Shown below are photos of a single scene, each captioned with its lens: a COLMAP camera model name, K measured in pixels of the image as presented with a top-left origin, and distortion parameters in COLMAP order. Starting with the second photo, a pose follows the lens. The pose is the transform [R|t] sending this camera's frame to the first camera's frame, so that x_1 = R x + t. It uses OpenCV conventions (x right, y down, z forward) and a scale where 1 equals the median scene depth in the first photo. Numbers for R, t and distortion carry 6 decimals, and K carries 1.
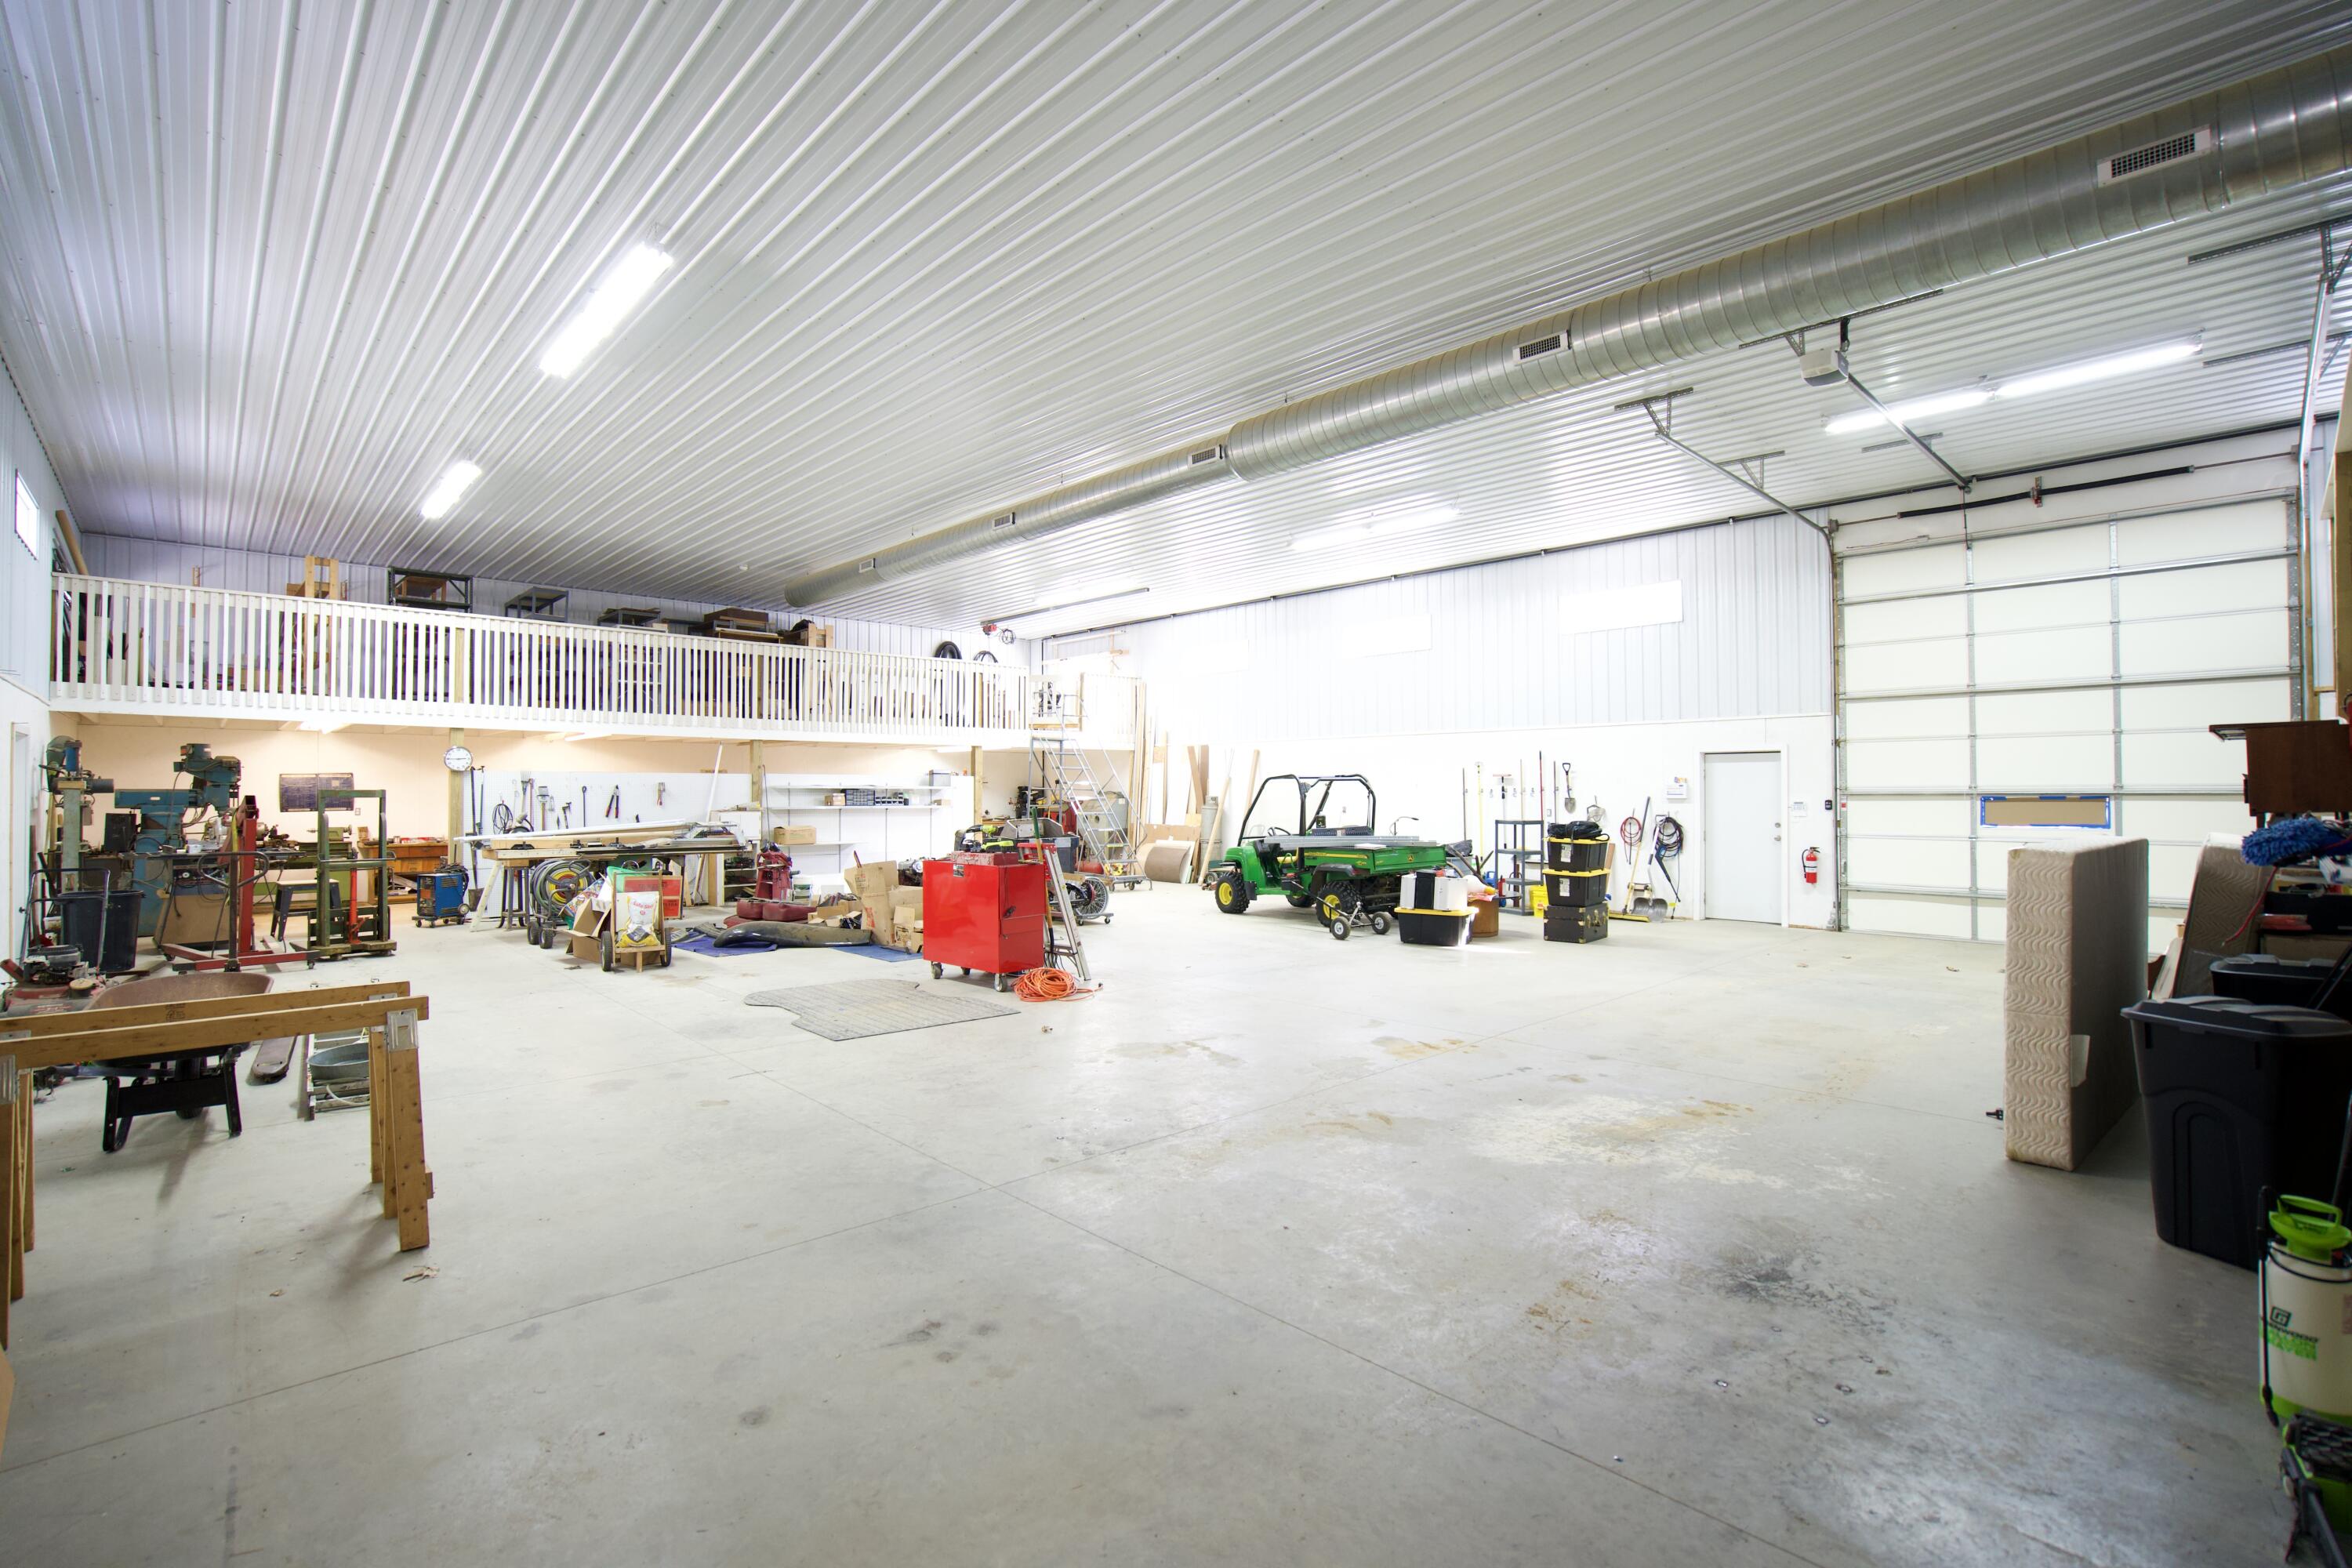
lens RADIAL K [[1079.8, 0, 1159.8], [0, 1079.8, 774.8], [0, 0, 1]] dist [-0.044478, 0.014299]
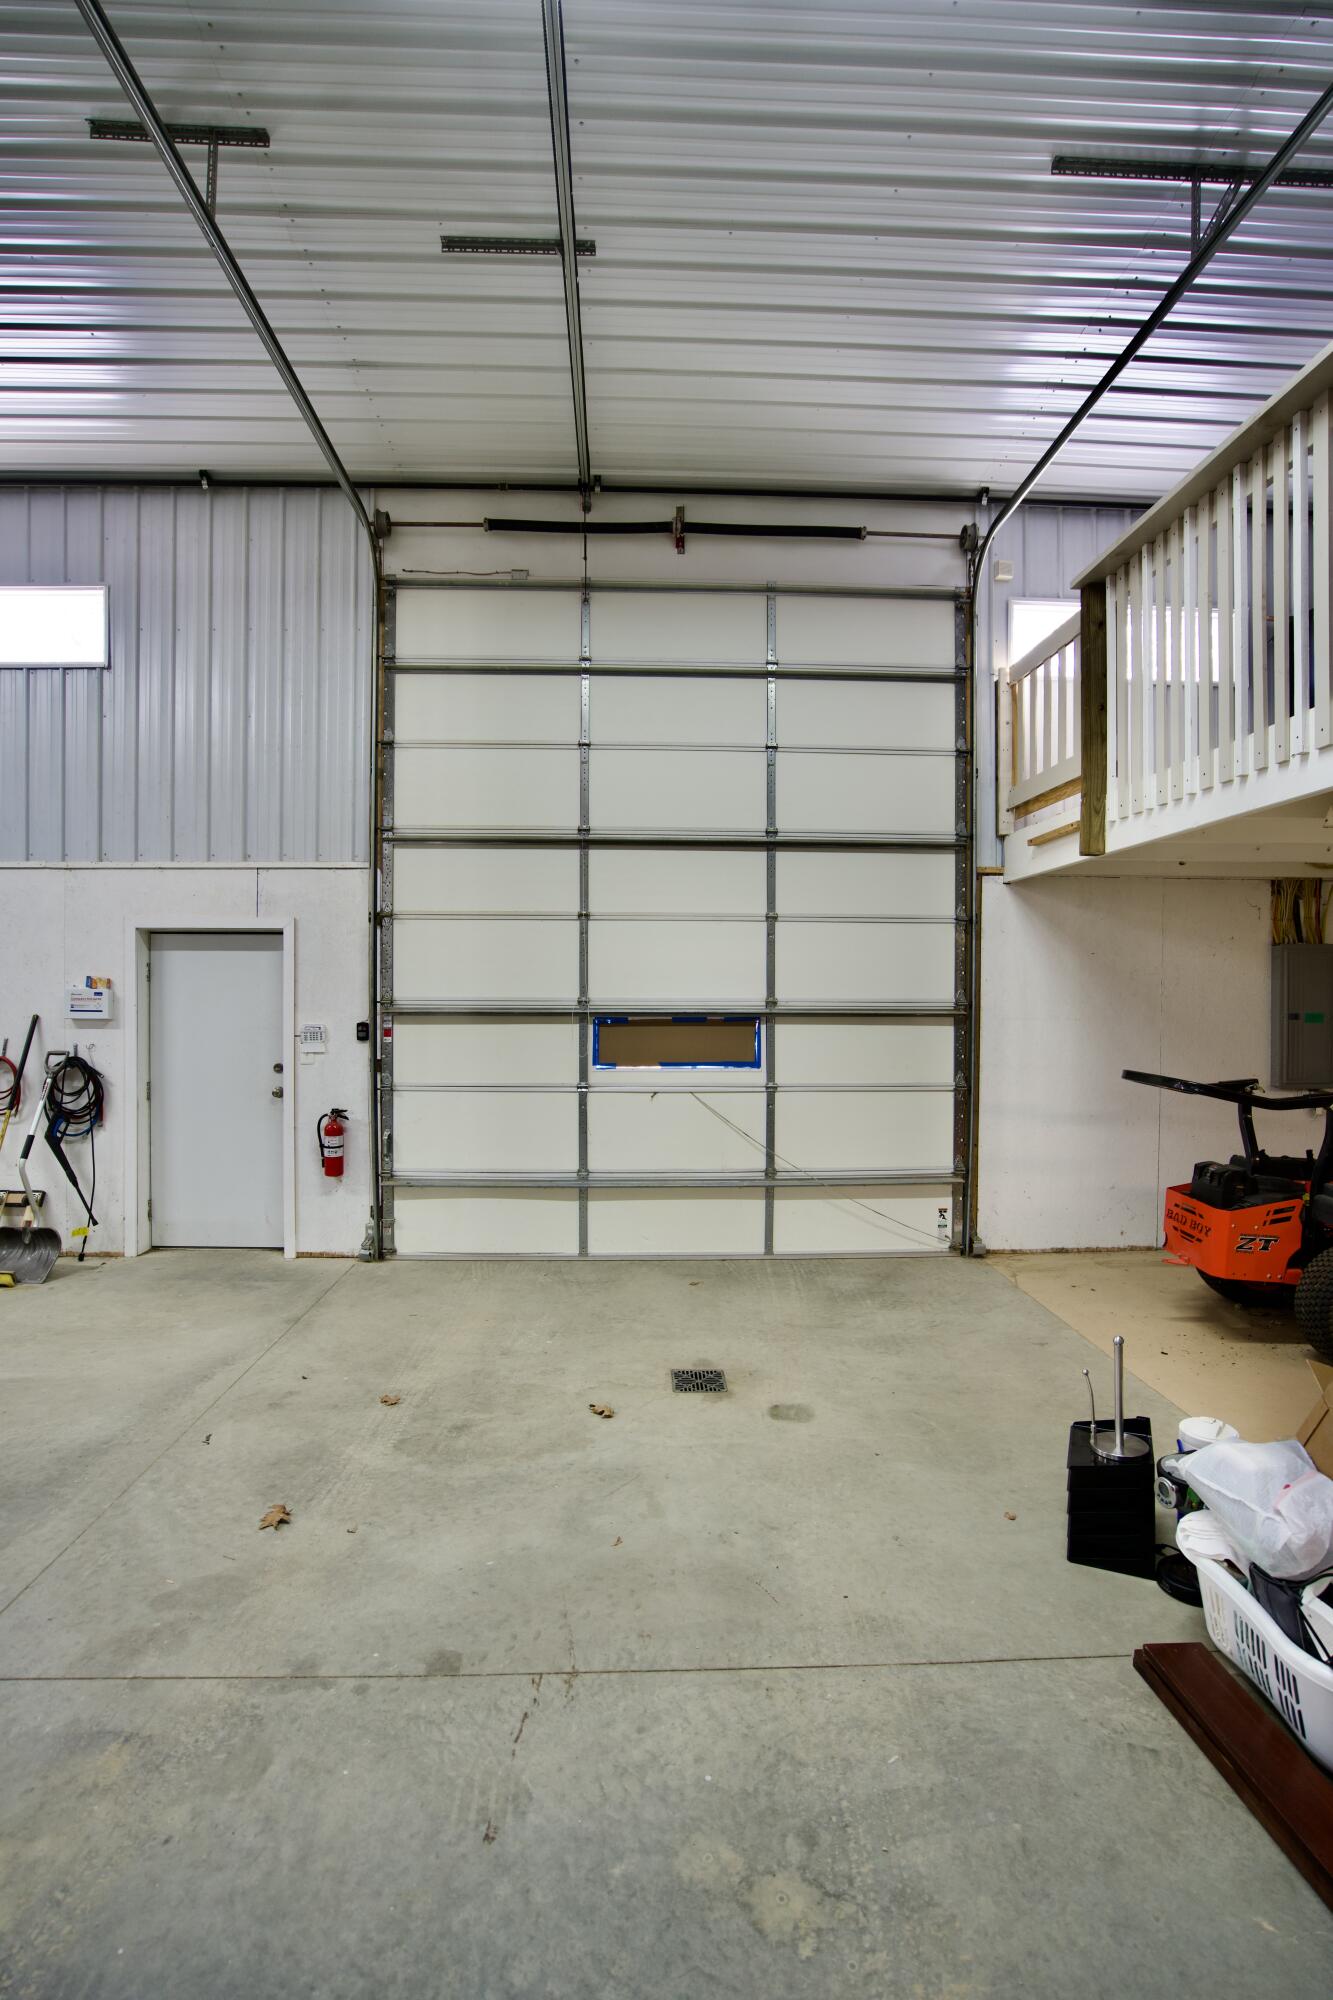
lens RADIAL K [[918.2, 0, 664.0], [0, 918.2, 995.0], [0, 0, 1]] dist [-0.044478, 0.014299]
pose [[0.647108, -0.000511, 0.762399, 0.377105], [-0.017945, 0.999713, 0.015901, -0.001022], [-0.762188, -0.023971, 0.646912, 0.588505]]
